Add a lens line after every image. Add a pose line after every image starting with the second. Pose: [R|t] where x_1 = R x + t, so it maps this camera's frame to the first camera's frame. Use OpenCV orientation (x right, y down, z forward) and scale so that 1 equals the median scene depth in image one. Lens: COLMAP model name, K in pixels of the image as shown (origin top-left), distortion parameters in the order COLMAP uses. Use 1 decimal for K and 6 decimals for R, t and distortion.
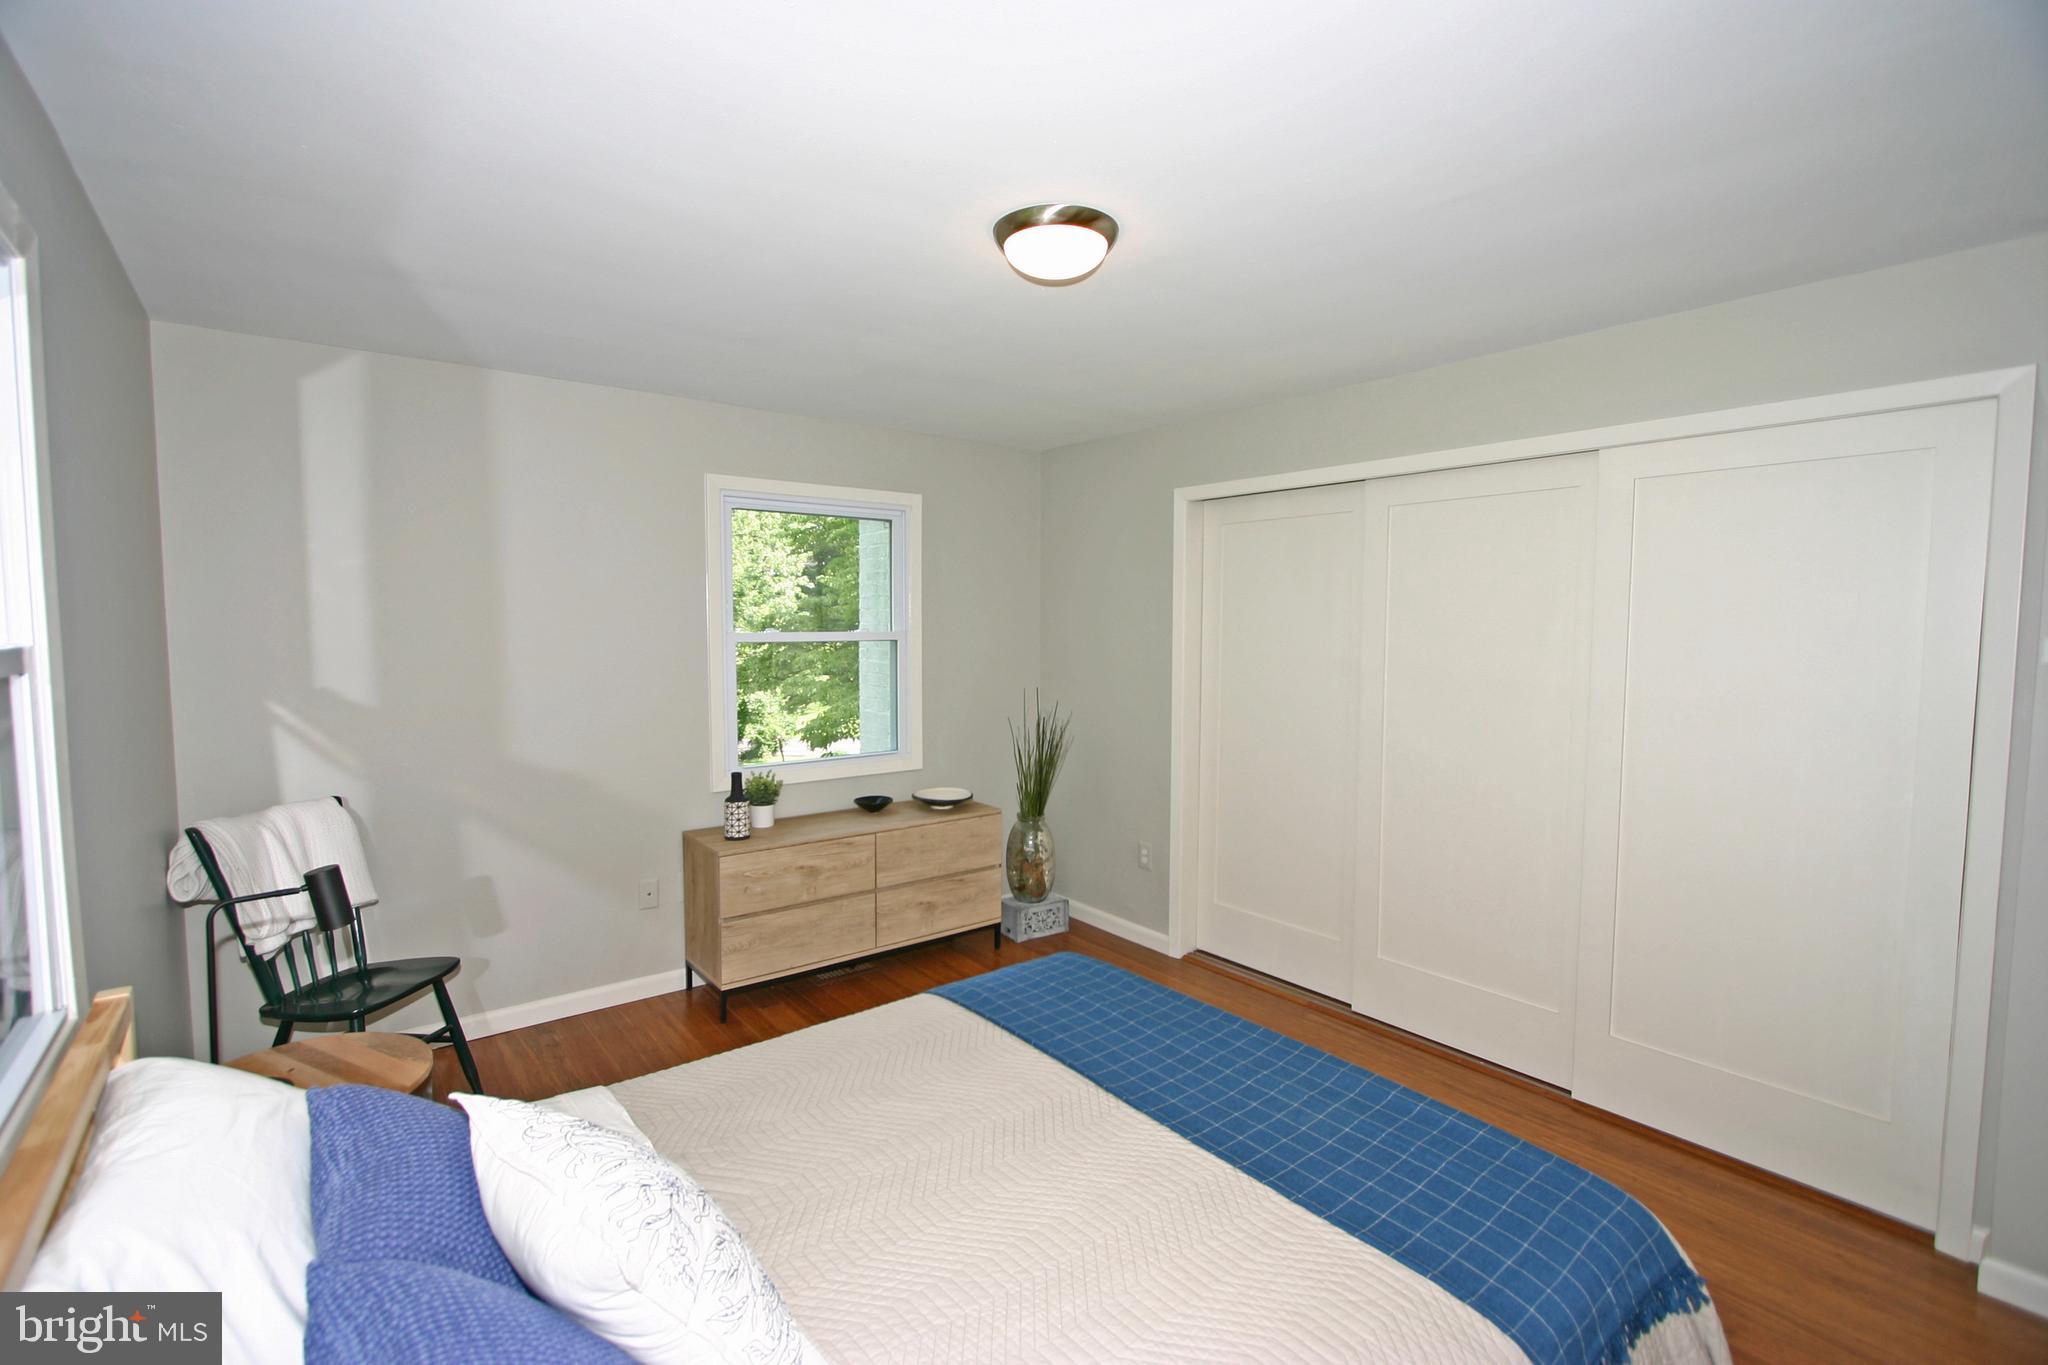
lens RADIAL K [[921.3, 0, 1004.7], [0, 921.3, 679.0], [0, 0, 1]] dist [-0.010894, 0.000409]
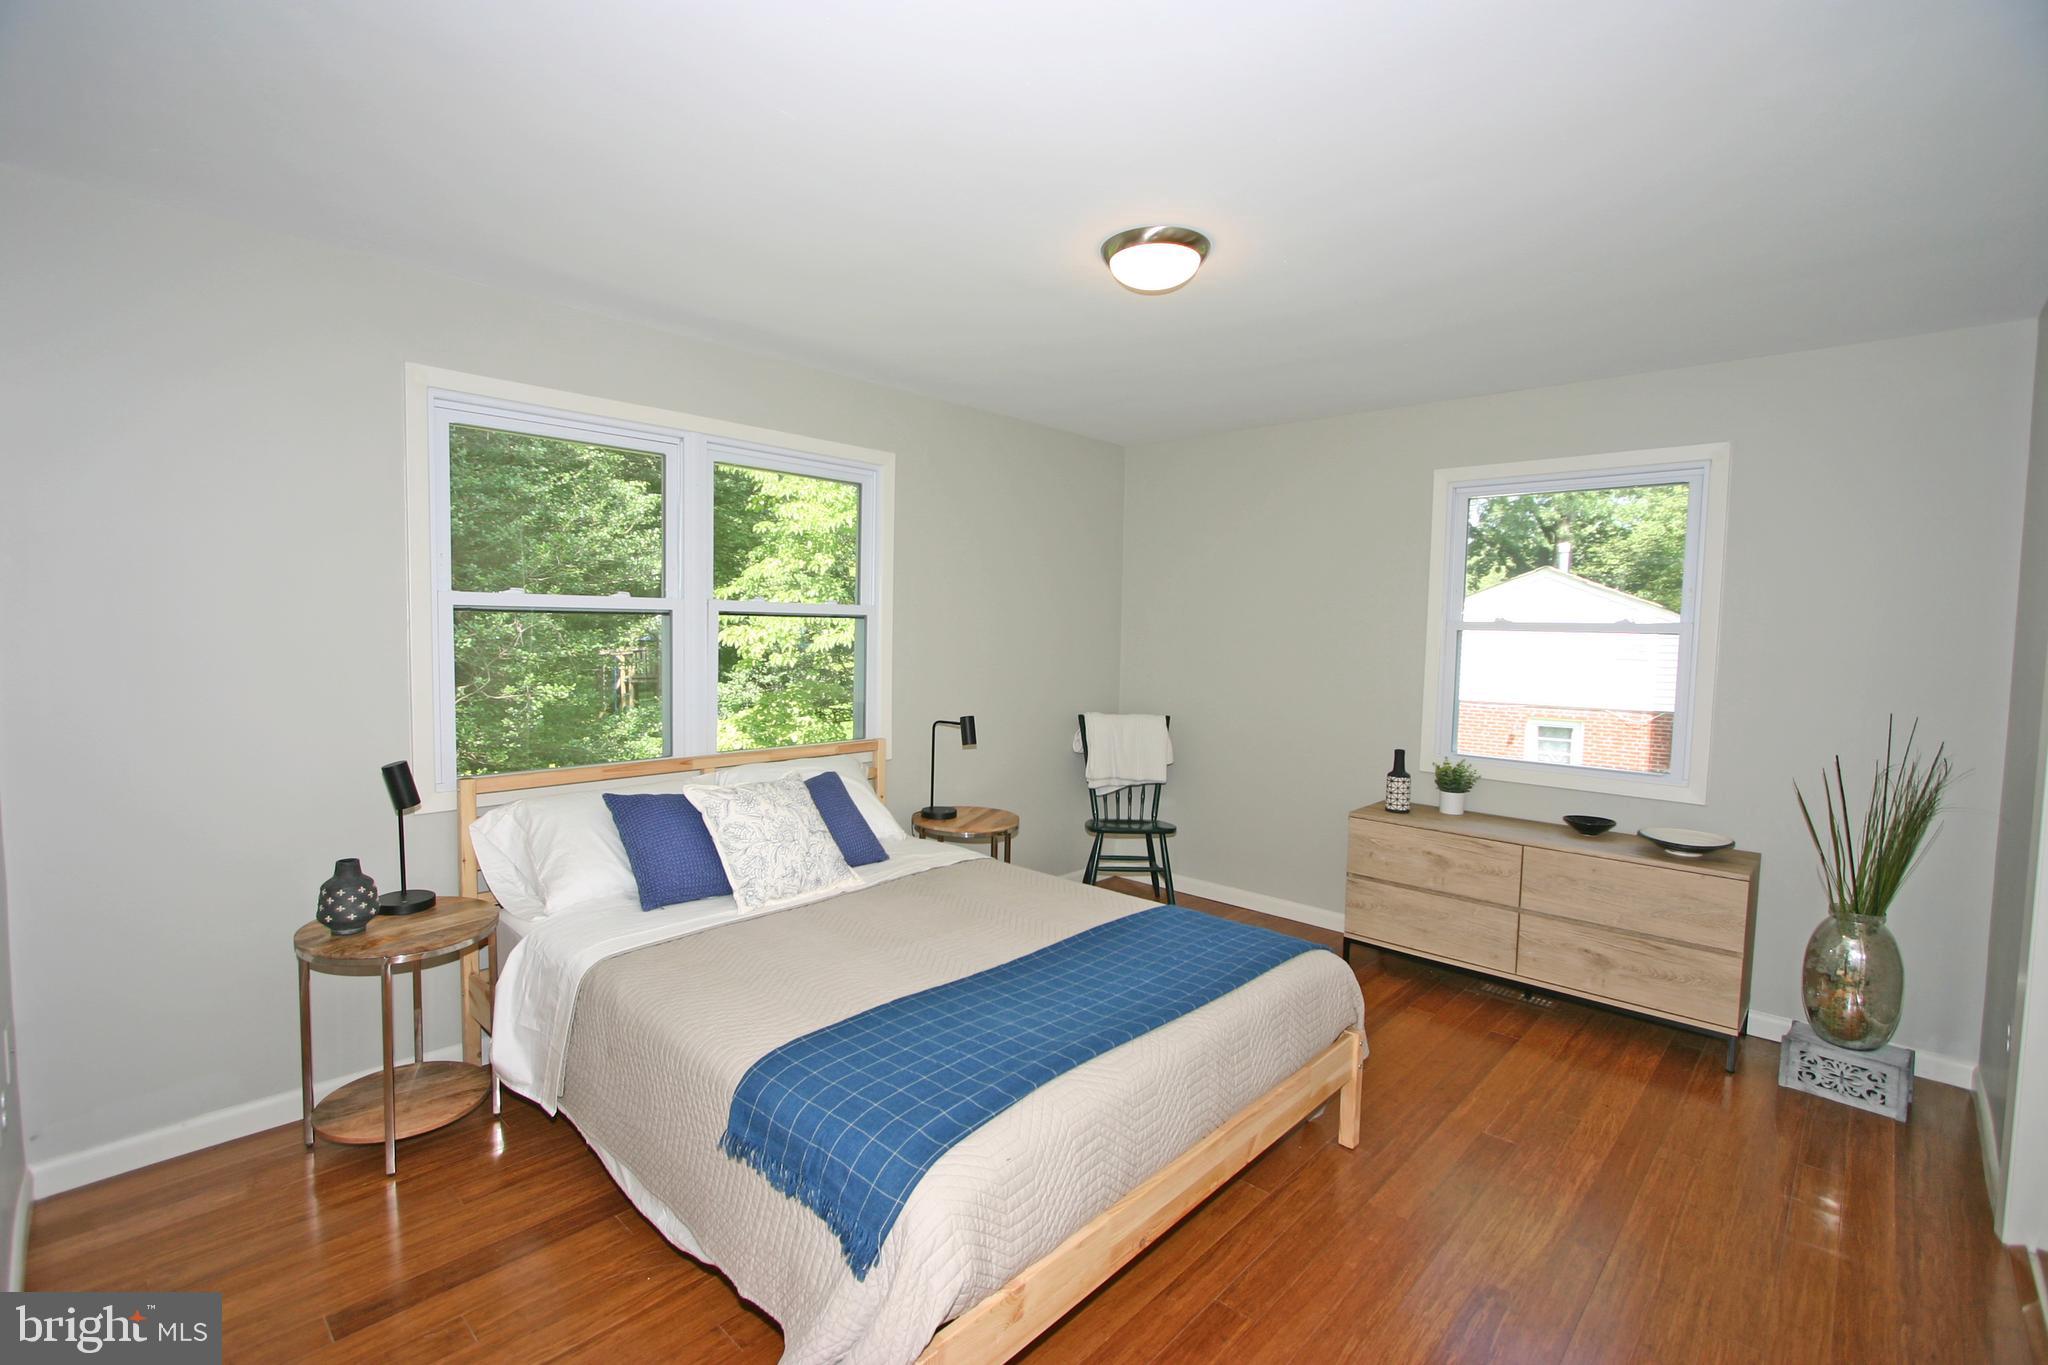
lens RADIAL K [[921.3, 0, 1020.1], [0, 921.3, 683.1], [0, 0, 1]] dist [-0.010894, 0.000409]
pose [[0.152800, 0.065445, -0.986088, 0.659430], [-0.082132, 0.995194, 0.053323, 0.004360], [0.984838, 0.072842, 0.157440, 0.378322]]
